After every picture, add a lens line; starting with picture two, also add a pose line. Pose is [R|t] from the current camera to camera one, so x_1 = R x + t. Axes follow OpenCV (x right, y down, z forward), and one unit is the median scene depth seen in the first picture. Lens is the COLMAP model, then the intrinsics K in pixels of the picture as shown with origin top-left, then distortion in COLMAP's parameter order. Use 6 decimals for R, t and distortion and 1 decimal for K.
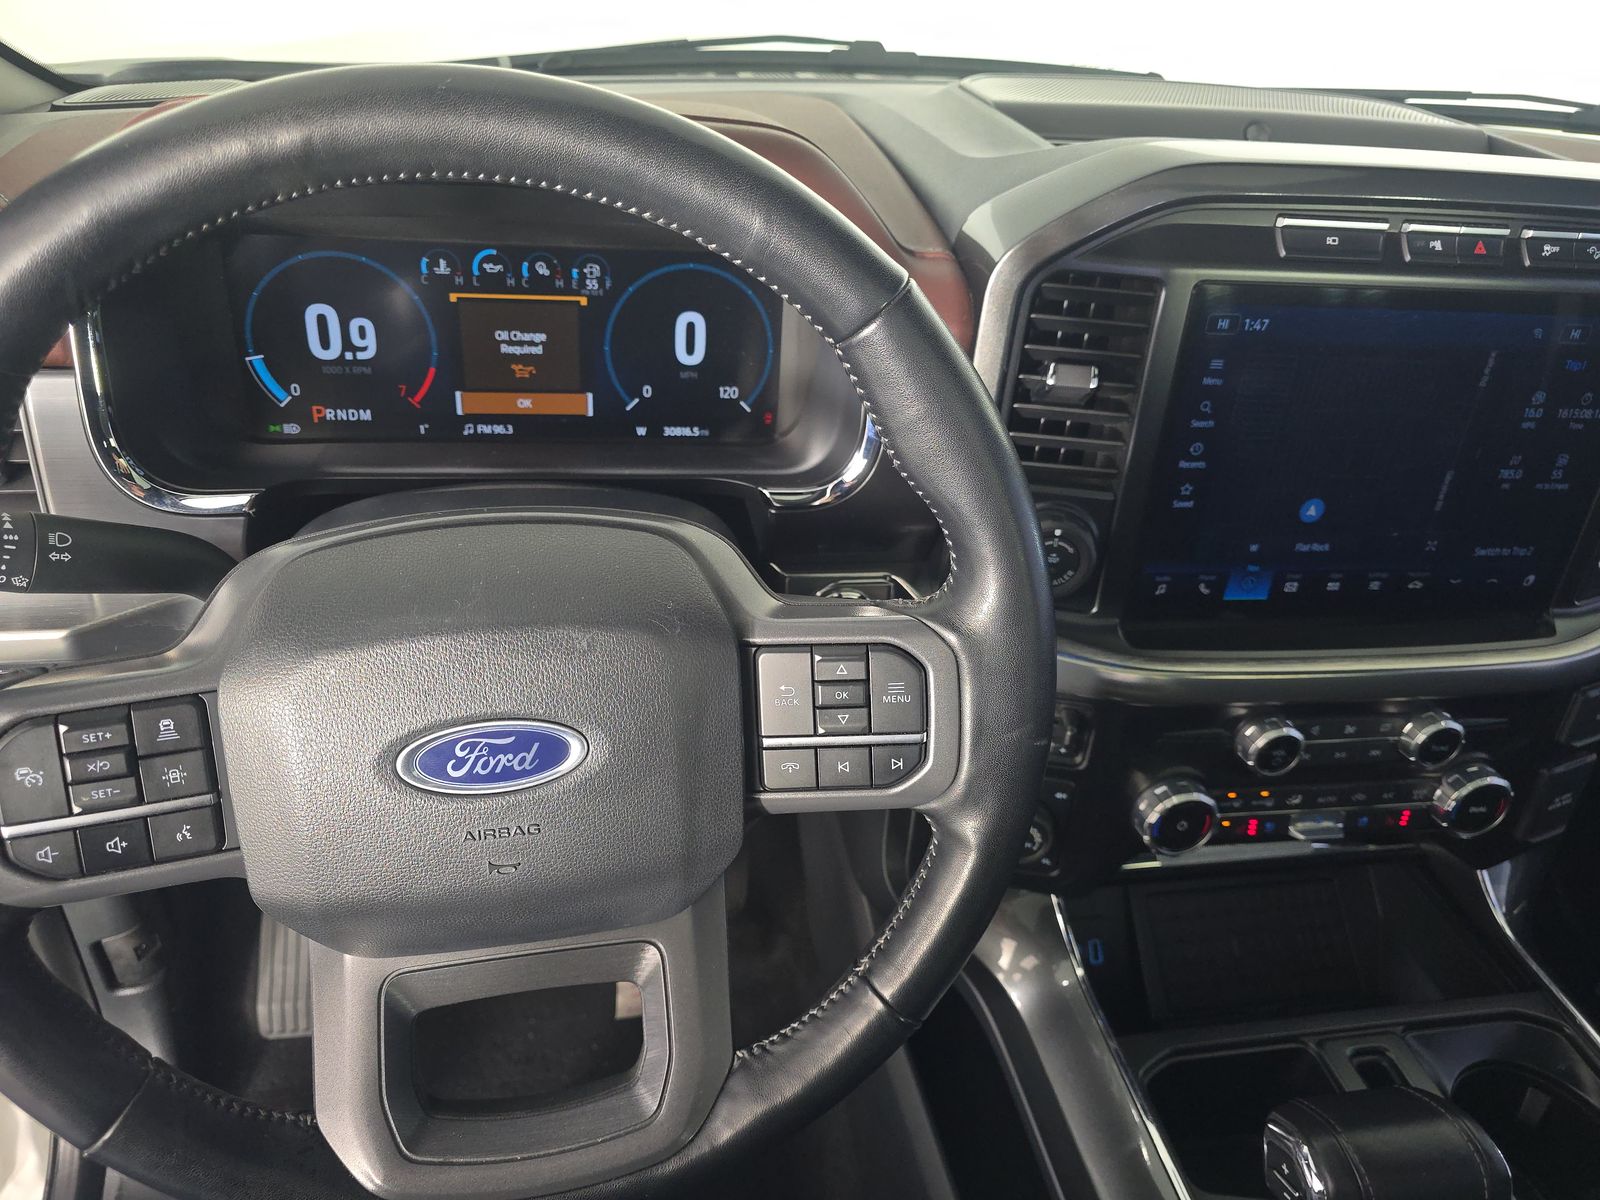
lens RADIAL K [[1133.2, 0, 794.9], [0, 1133.2, 609.3], [0, 0, 1]] dist [0.081107, -0.068660]
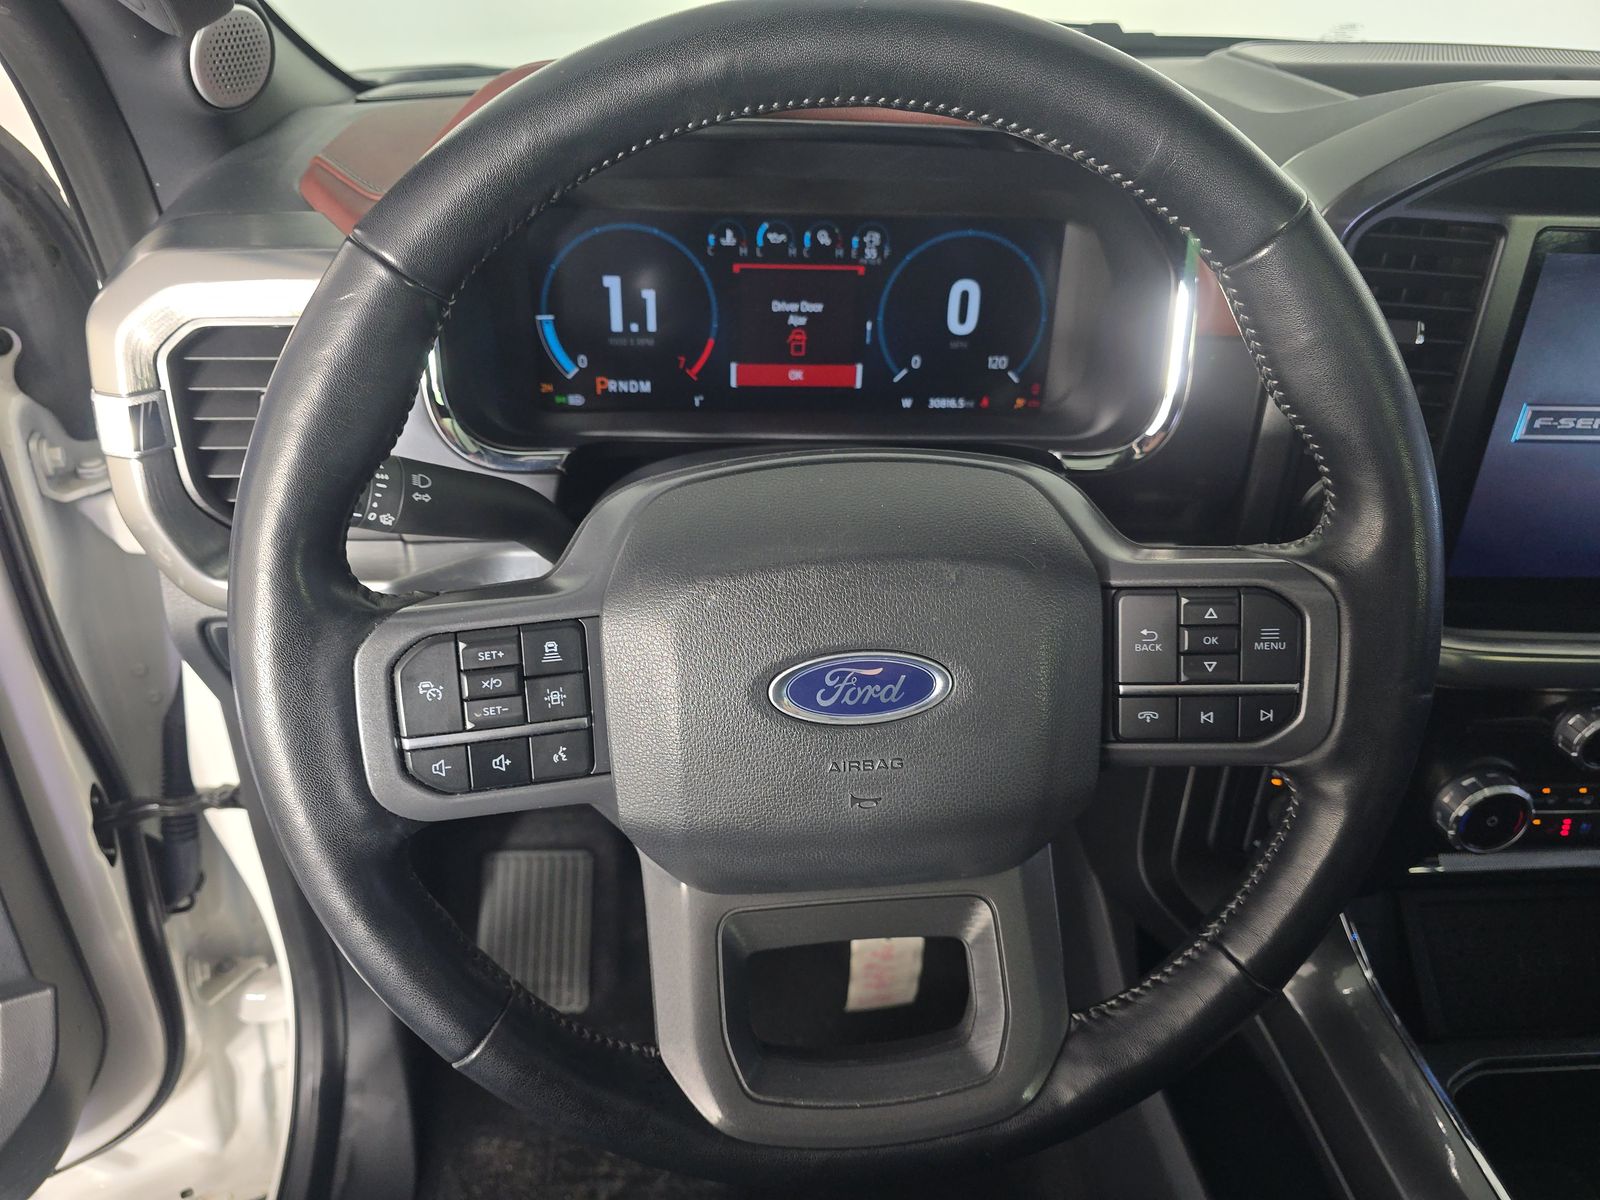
lens RADIAL K [[1133.2, 0, 794.9], [0, 1133.2, 609.3], [0, 0, 1]] dist [0.081107, -0.068660]
pose [[0.994705, 0.016033, -0.101510, -0.191196], [-0.018606, 0.999528, -0.024448, 0.074176], [0.101070, 0.026207, 0.994534, 0.008692]]
